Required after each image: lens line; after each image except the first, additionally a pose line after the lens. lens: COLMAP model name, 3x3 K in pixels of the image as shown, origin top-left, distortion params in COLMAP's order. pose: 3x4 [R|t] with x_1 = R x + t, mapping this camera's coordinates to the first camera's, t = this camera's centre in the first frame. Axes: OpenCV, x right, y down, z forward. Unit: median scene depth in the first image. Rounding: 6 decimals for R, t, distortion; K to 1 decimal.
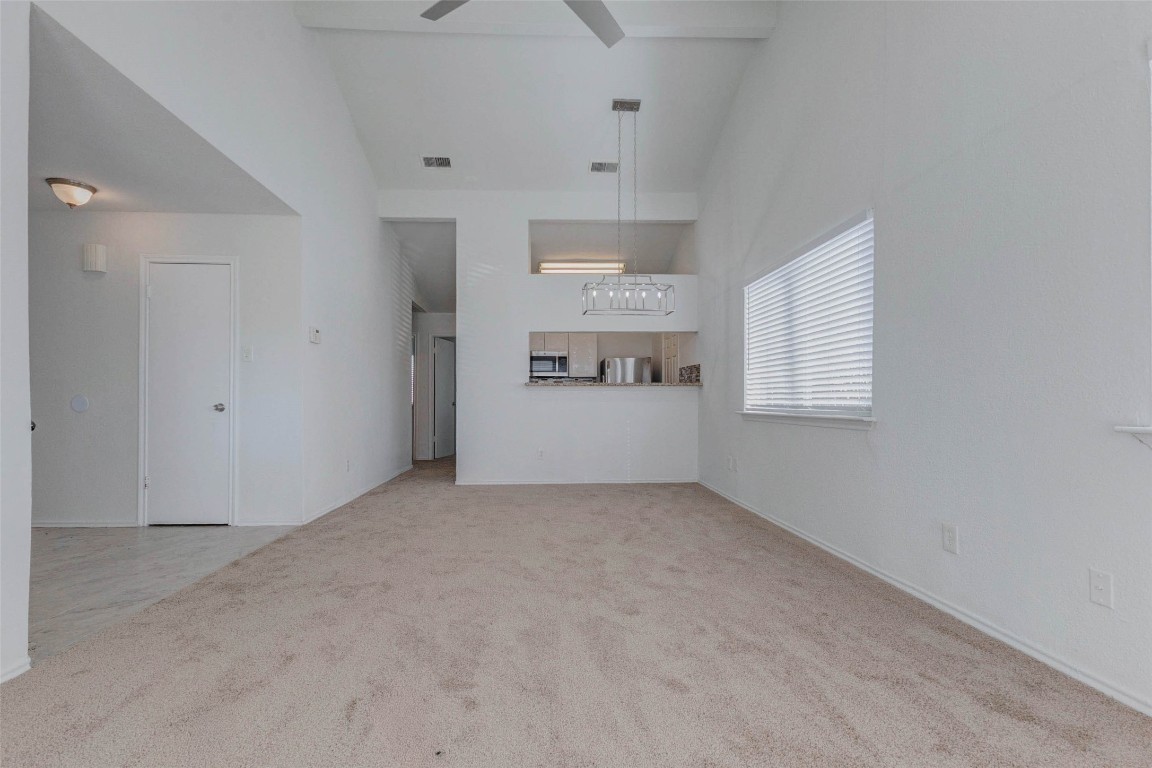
lens RADIAL K [[513.4, 0, 562.6], [0, 513.4, 400.7], [0, 0, 1]] dist [0.008698, -0.000409]
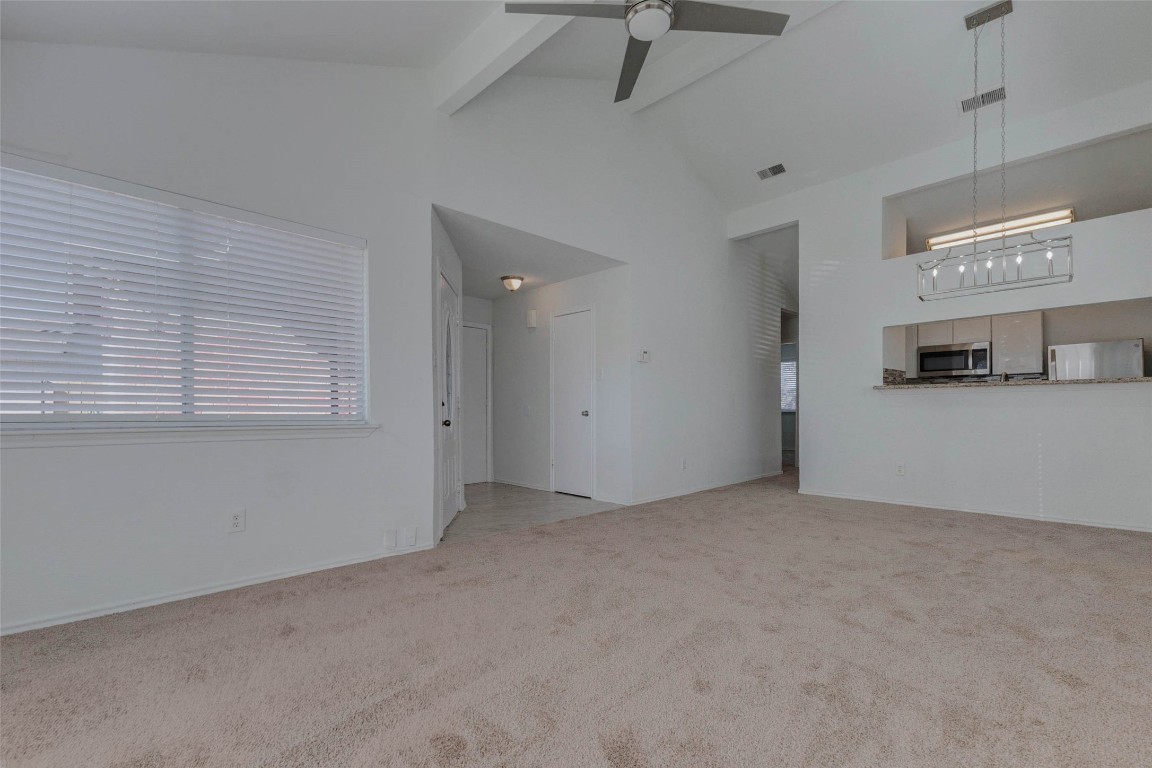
lens RADIAL K [[509.8, 0, 576.4], [0, 509.8, 408.6], [0, 0, 1]] dist [0.002319, 0.000019]
pose [[0.664946, -0.004362, -0.746879, 0.348337], [0.007369, 0.999973, 0.000720, -0.001257], [0.746855, -0.005982, 0.664960, 0.059538]]
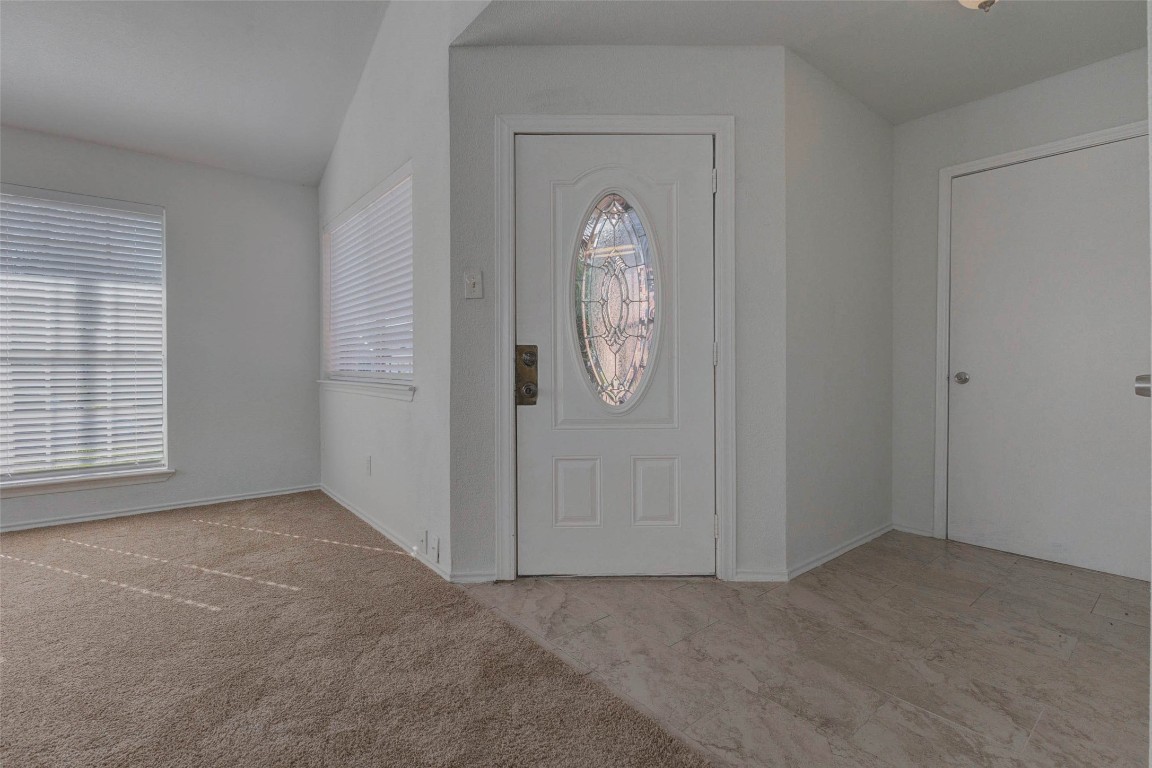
lens RADIAL K [[527.9, 0, 577.8], [0, 527.9, 380.5], [0, 0, 1]] dist [0.000537, -0.000277]
pose [[-0.803090, 0.017661, -0.595596, -0.240354], [0.007719, 0.999785, 0.019238, 0.002444], [0.595807, 0.010853, -0.803054, 1.019632]]
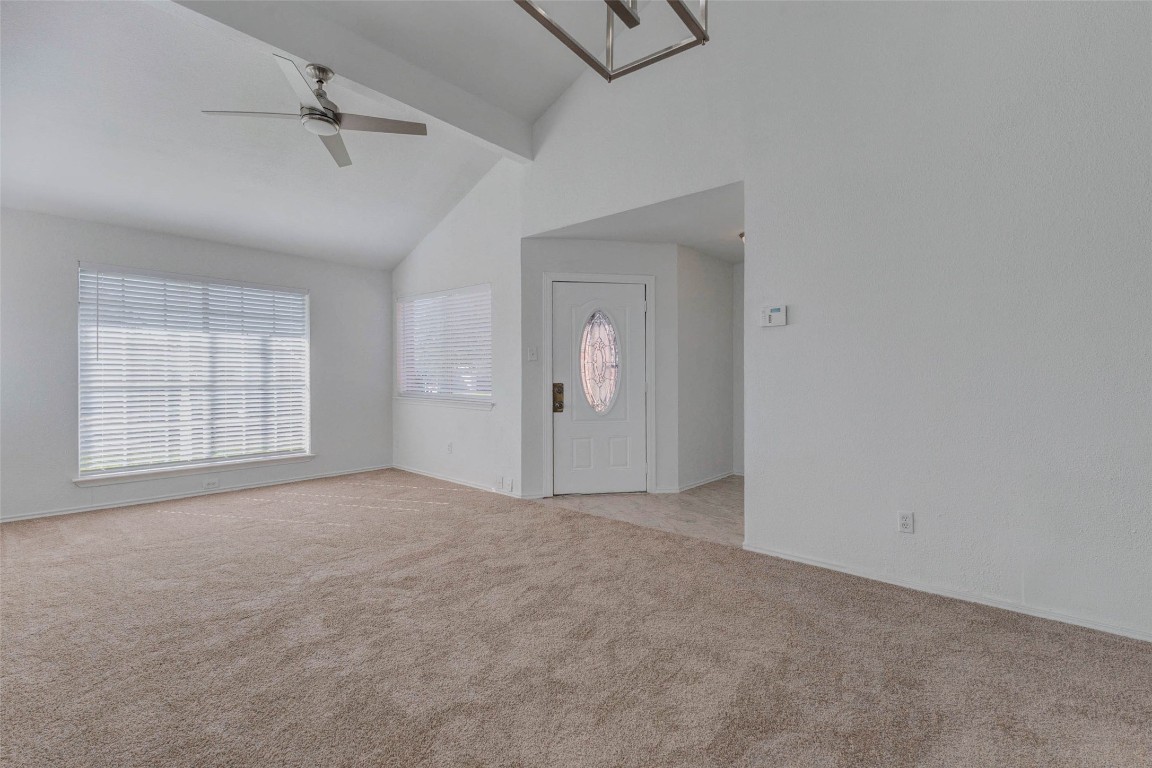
lens RADIAL K [[520.3, 0, 577.5], [0, 520.3, 377.1], [0, 0, 1]] dist [0.013839, -0.000025]
pose [[-0.698382, 0.001875, -0.715722, 0.294575], [0.003160, 0.999995, -0.000464, -0.040373], [0.715718, -0.002586, -0.698385, 1.392379]]
